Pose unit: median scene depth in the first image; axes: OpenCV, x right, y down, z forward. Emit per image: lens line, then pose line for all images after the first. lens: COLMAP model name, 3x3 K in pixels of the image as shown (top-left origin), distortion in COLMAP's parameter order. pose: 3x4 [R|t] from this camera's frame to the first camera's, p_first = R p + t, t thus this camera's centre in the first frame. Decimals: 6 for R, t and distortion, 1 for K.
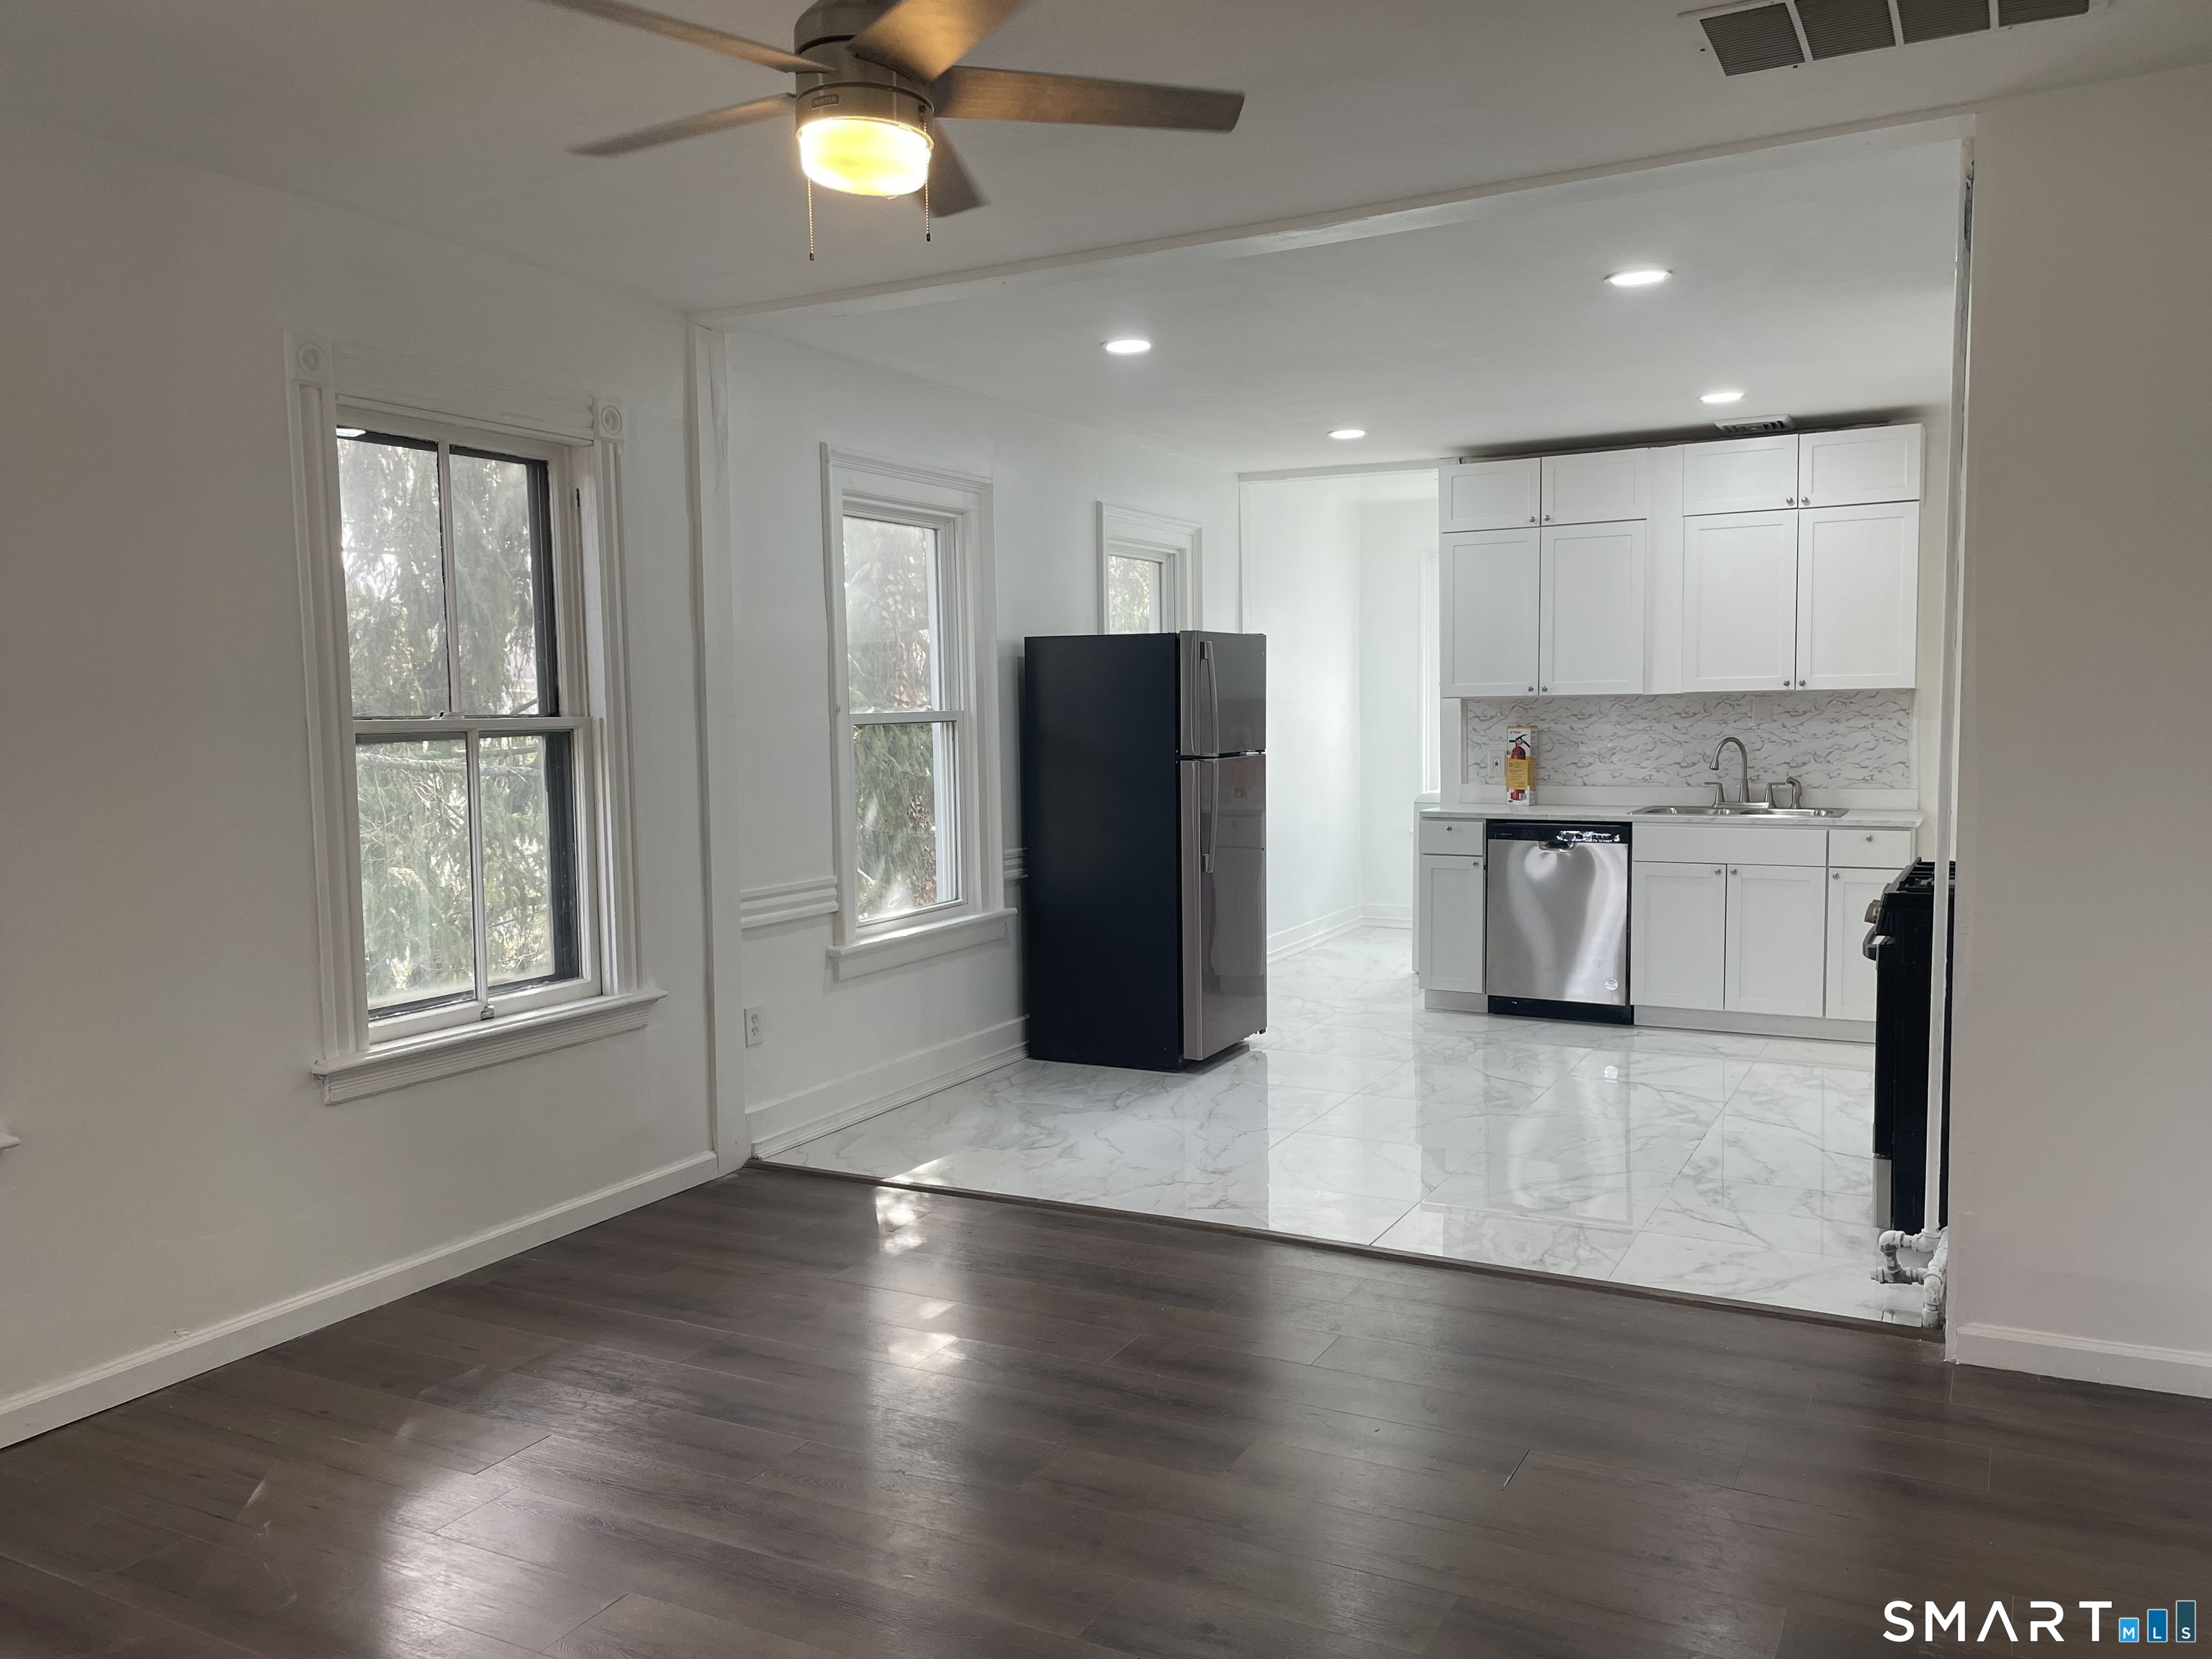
lens RADIAL K [[1694.1, 0, 1106.2], [0, 1694.1, 855.4], [0, 0, 1]] dist [0.084530, -0.088796]
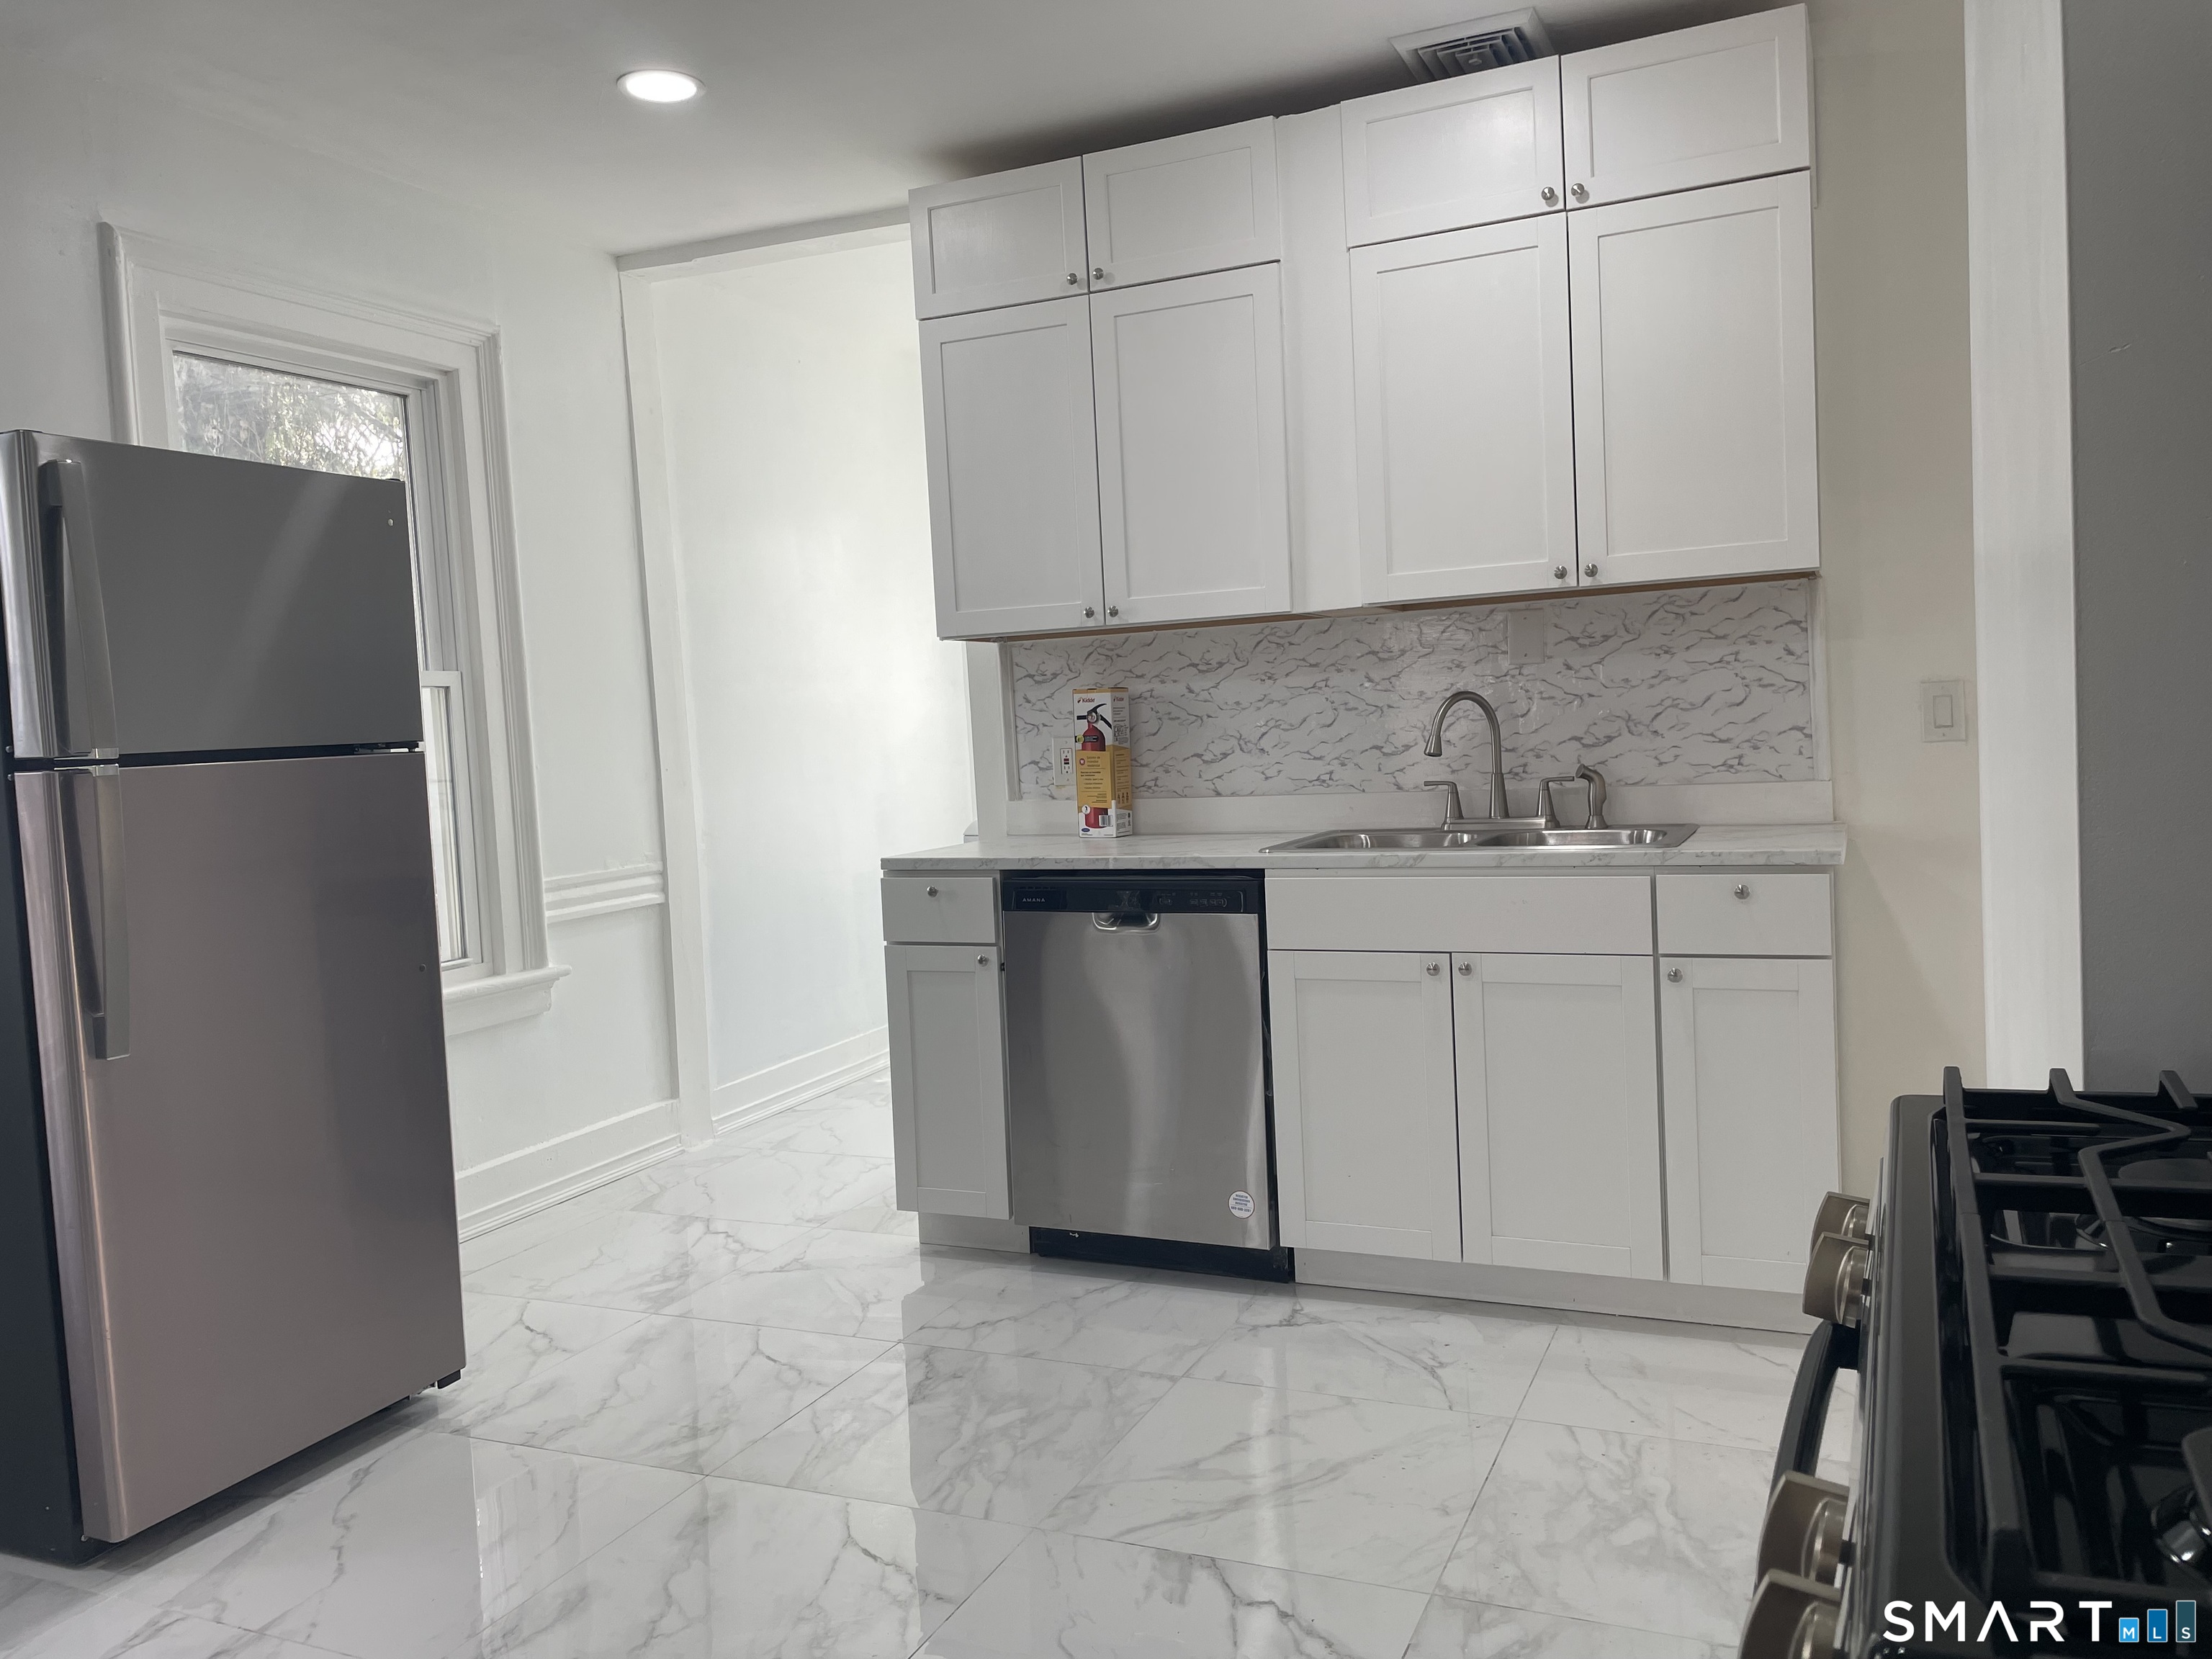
lens RADIAL K [[1693.3, 0, 1106.0], [0, 1693.3, 829.5], [0, 0, 1]] dist [0.093865, -0.095685]
pose [[0.997313, -0.038261, 0.062474, 0.224596], [0.039916, 0.998878, -0.025468, -0.019576], [-0.061429, 0.027894, 0.997722, 0.502662]]
